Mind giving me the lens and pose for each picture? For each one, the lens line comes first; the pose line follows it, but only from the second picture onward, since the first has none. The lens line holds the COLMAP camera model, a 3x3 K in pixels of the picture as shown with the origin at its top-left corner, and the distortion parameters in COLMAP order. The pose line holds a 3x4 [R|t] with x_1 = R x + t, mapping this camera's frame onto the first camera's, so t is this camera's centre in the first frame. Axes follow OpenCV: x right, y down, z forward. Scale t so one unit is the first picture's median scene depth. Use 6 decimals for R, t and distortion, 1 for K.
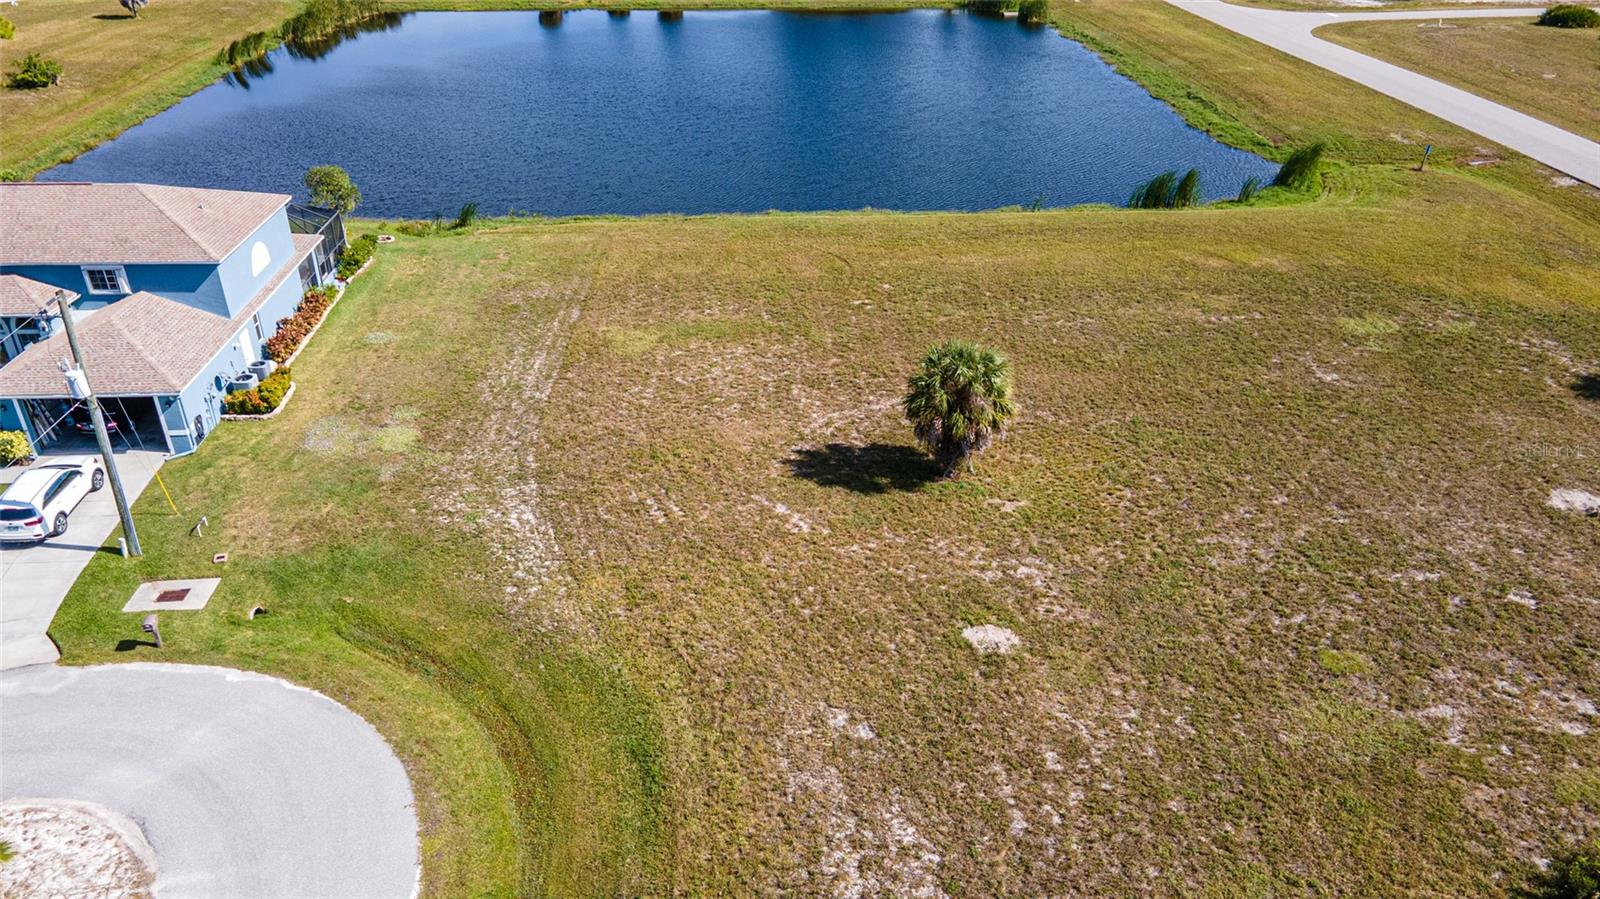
lens RADIAL K [[1169.9, 0, 795.3], [0, 1169.9, 447.1], [0, 0, 1]] dist [0.010726, 0.059413]
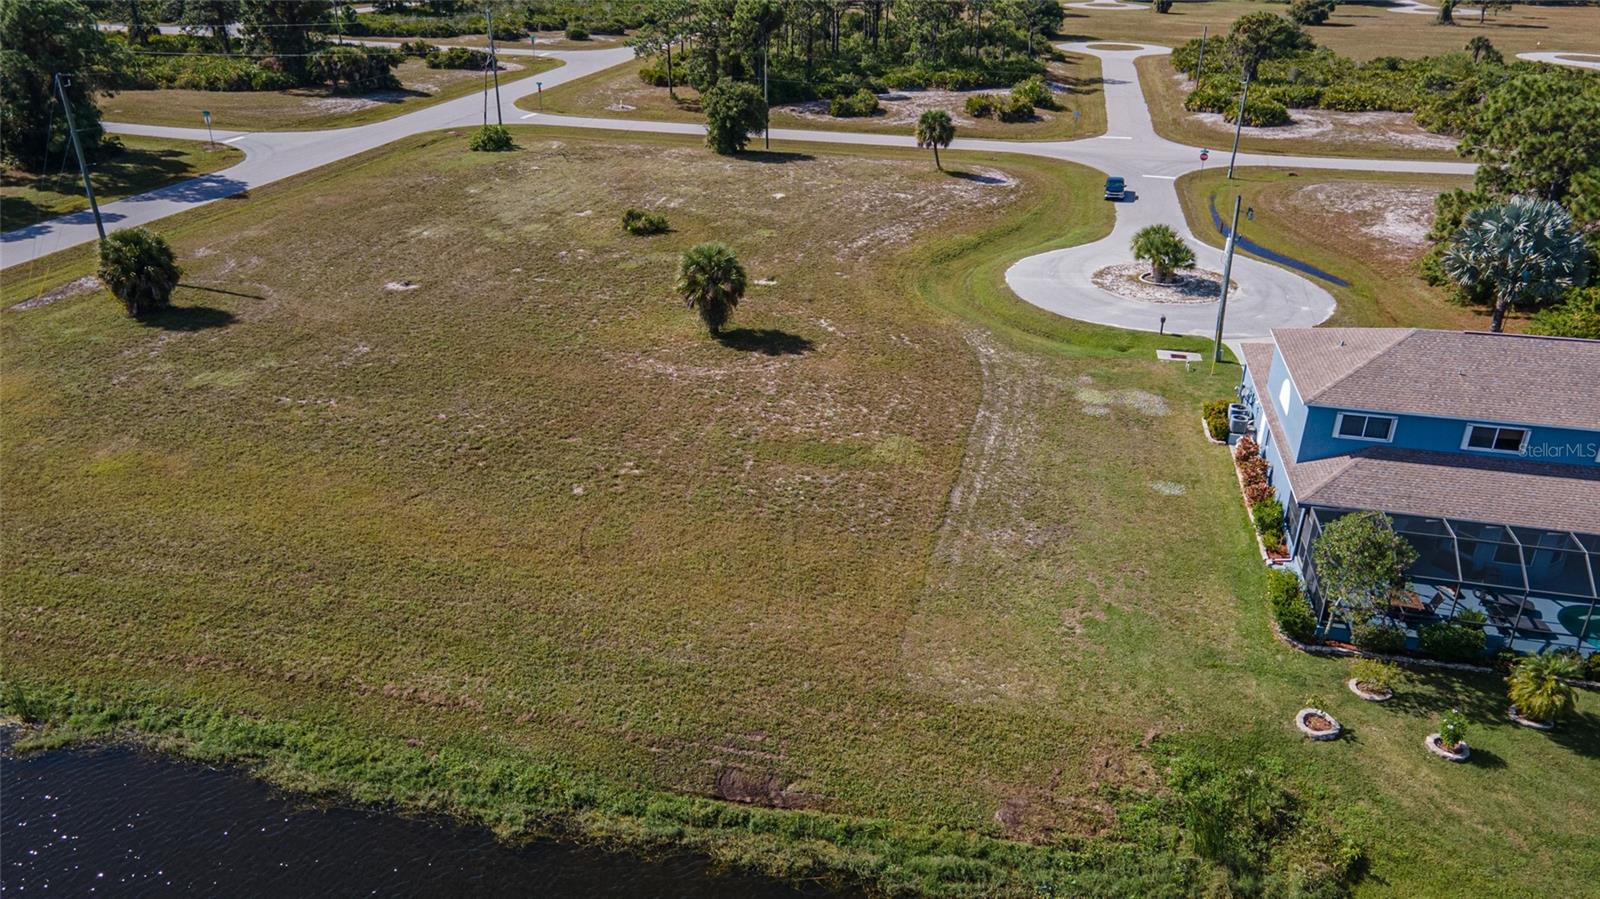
lens RADIAL K [[1169.9, 0, 795.3], [0, 1169.9, 447.1], [0, 0, 1]] dist [0.010726, 0.059413]
pose [[-0.961131, -0.129341, 0.243923, -0.383763], [0.118972, 0.603225, 0.788648, -1.140270], [-0.249145, 0.787014, -0.564390, 2.044857]]
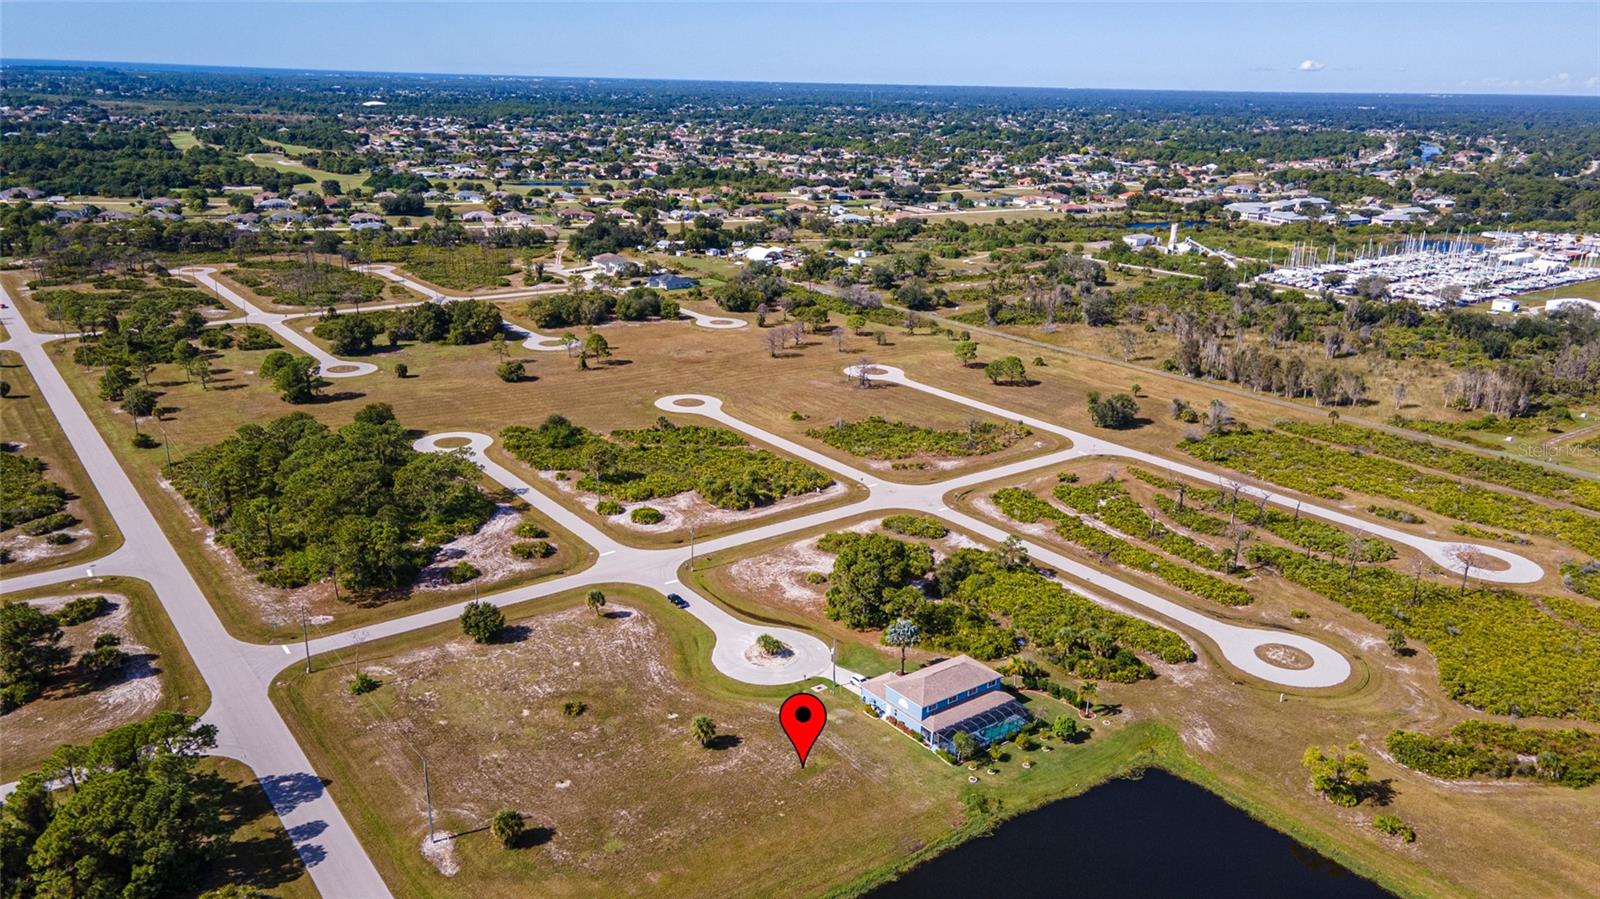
lens RADIAL K [[1163.3, 0, 794.5], [0, 1163.3, 455.6], [0, 0, 1]] dist [0.040344, 0.005495]
pose [[-0.833877, 0.152414, -0.530489, 1.942792], [-0.284816, 0.704452, 0.650097, -3.555111], [0.472788, 0.693193, -0.544017, 2.759657]]
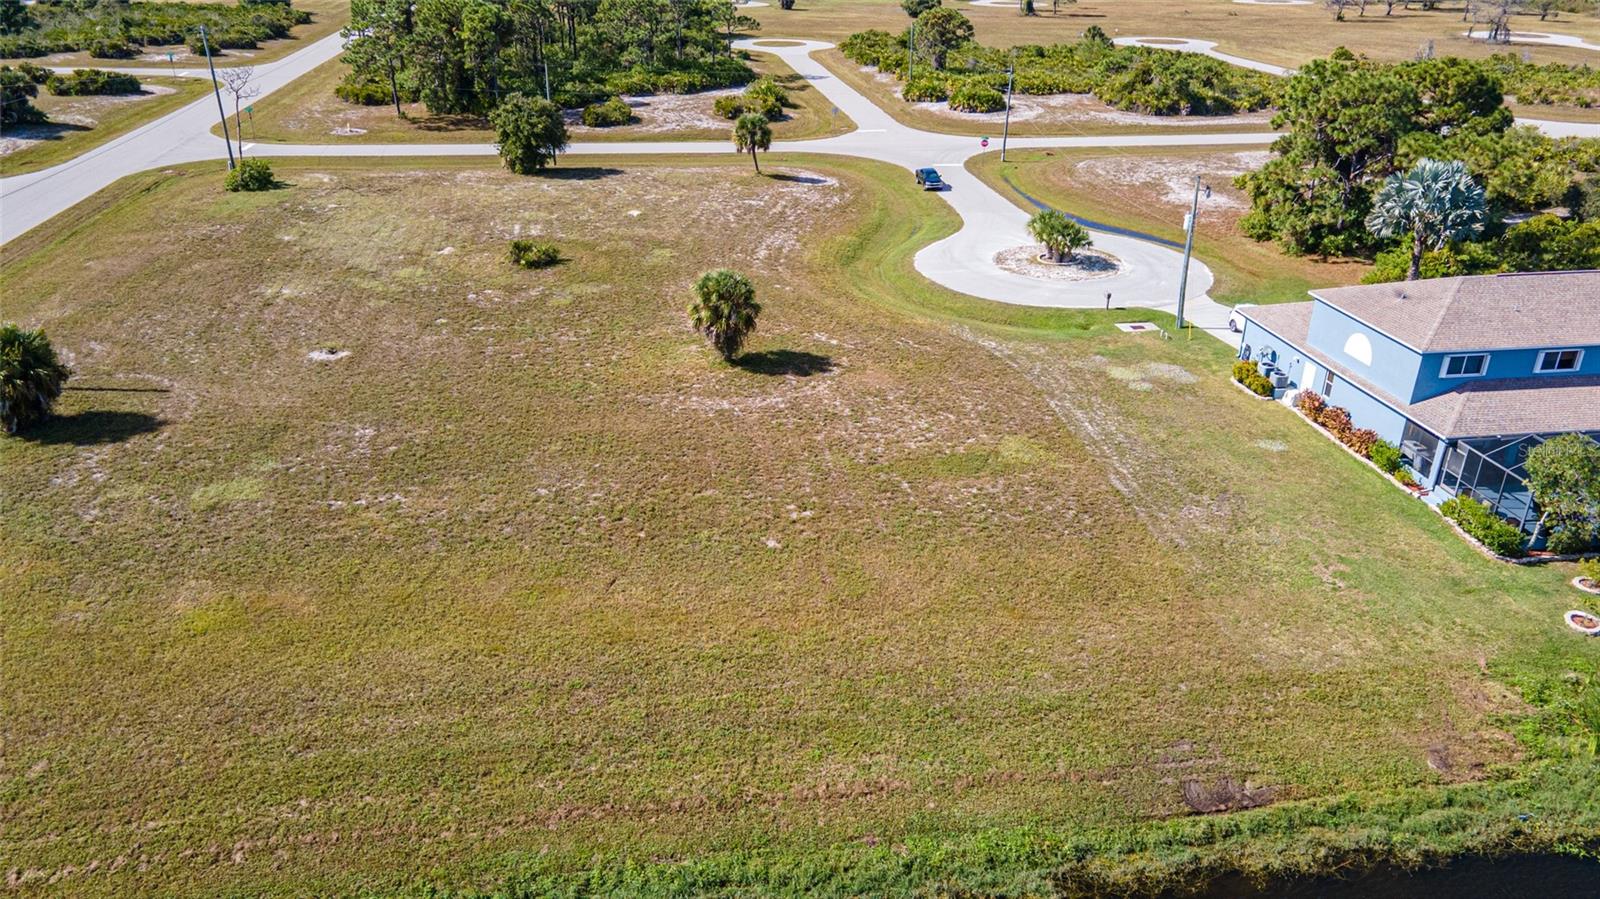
lens RADIAL K [[1169.9, 0, 795.3], [0, 1169.9, 447.1], [0, 0, 1]] dist [0.010726, 0.059413]
pose [[-0.995730, 0.025242, -0.088796, 0.187694], [-0.056219, 0.597133, 0.800170, -1.147621], [0.073221, 0.801745, -0.593164, 2.050761]]
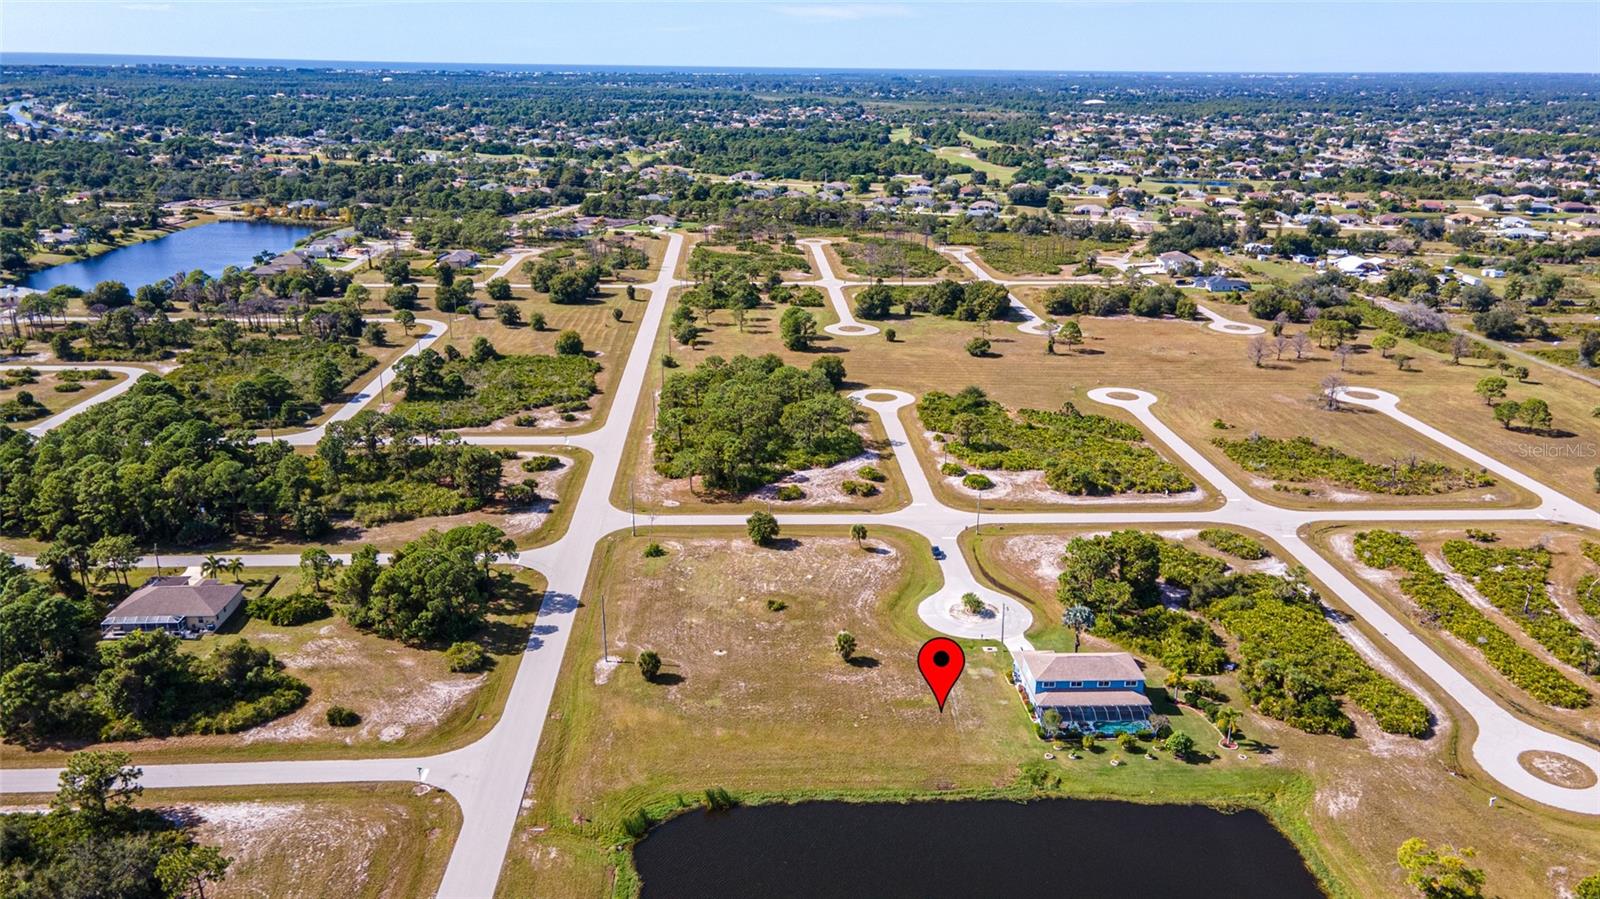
lens RADIAL K [[1163.3, 0, 794.5], [0, 1163.3, 455.6], [0, 0, 1]] dist [0.040344, 0.005495]
pose [[-0.999860, -0.015585, 0.006170, 0.330713], [-0.006014, 0.677140, 0.735830, -4.077663], [-0.015646, 0.735689, -0.677138, 3.669770]]
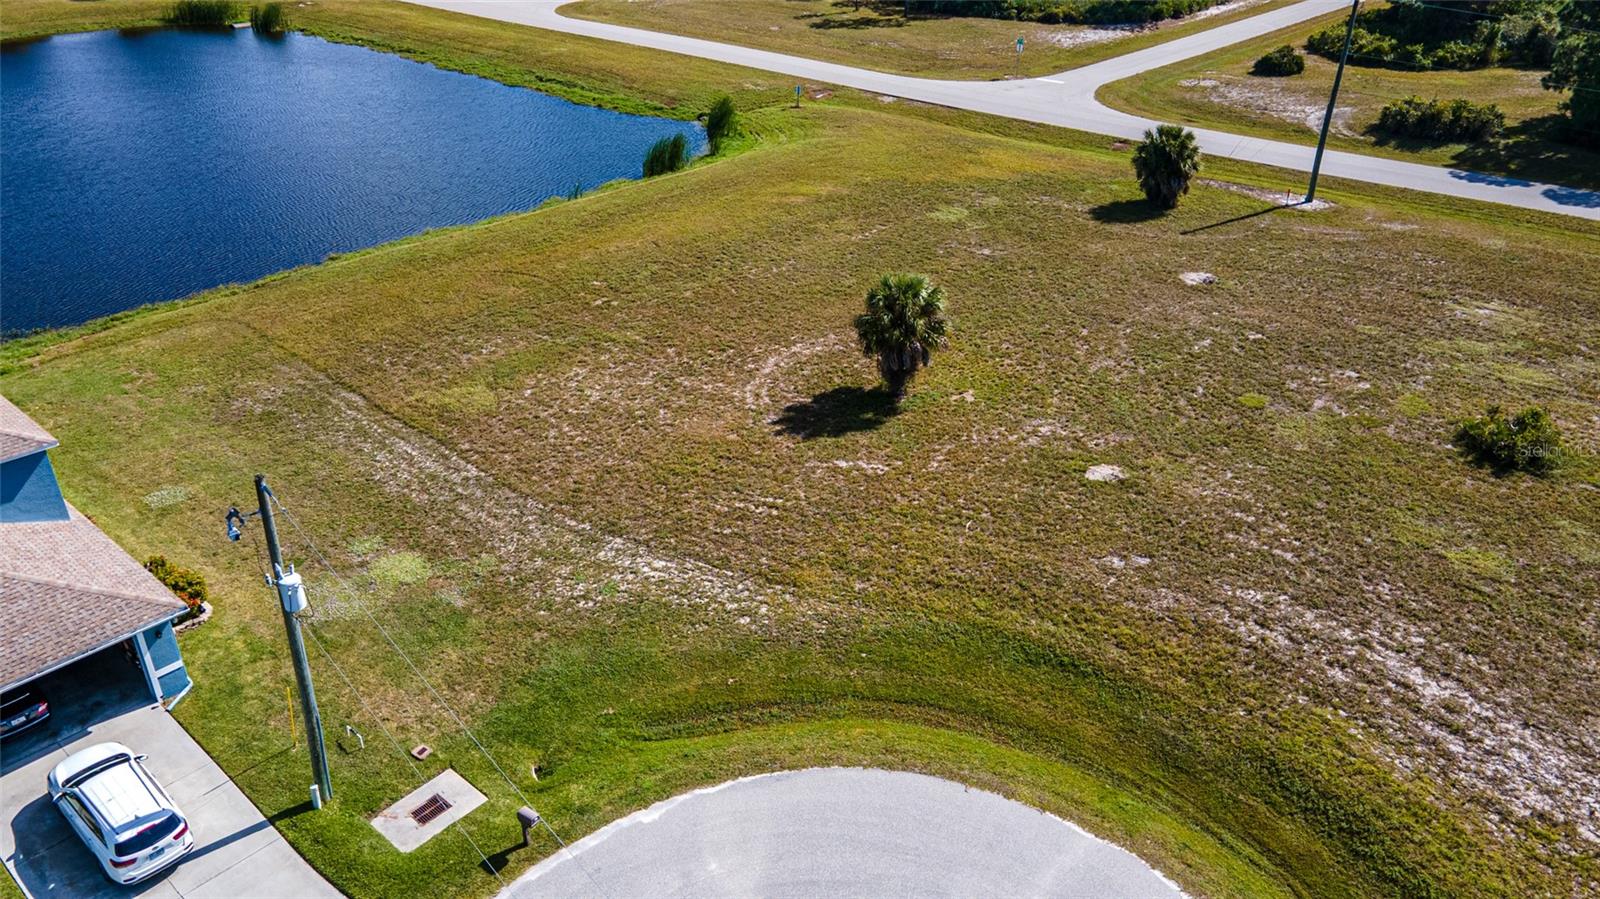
lens RADIAL K [[1169.9, 0, 795.3], [0, 1169.9, 447.1], [0, 0, 1]] dist [0.010726, 0.059413]
pose [[0.709032, -0.334833, 0.620613, -0.692152], [0.333852, 0.934591, 0.122814, -0.105780], [-0.621142, 0.120114, 0.774439, 0.190060]]
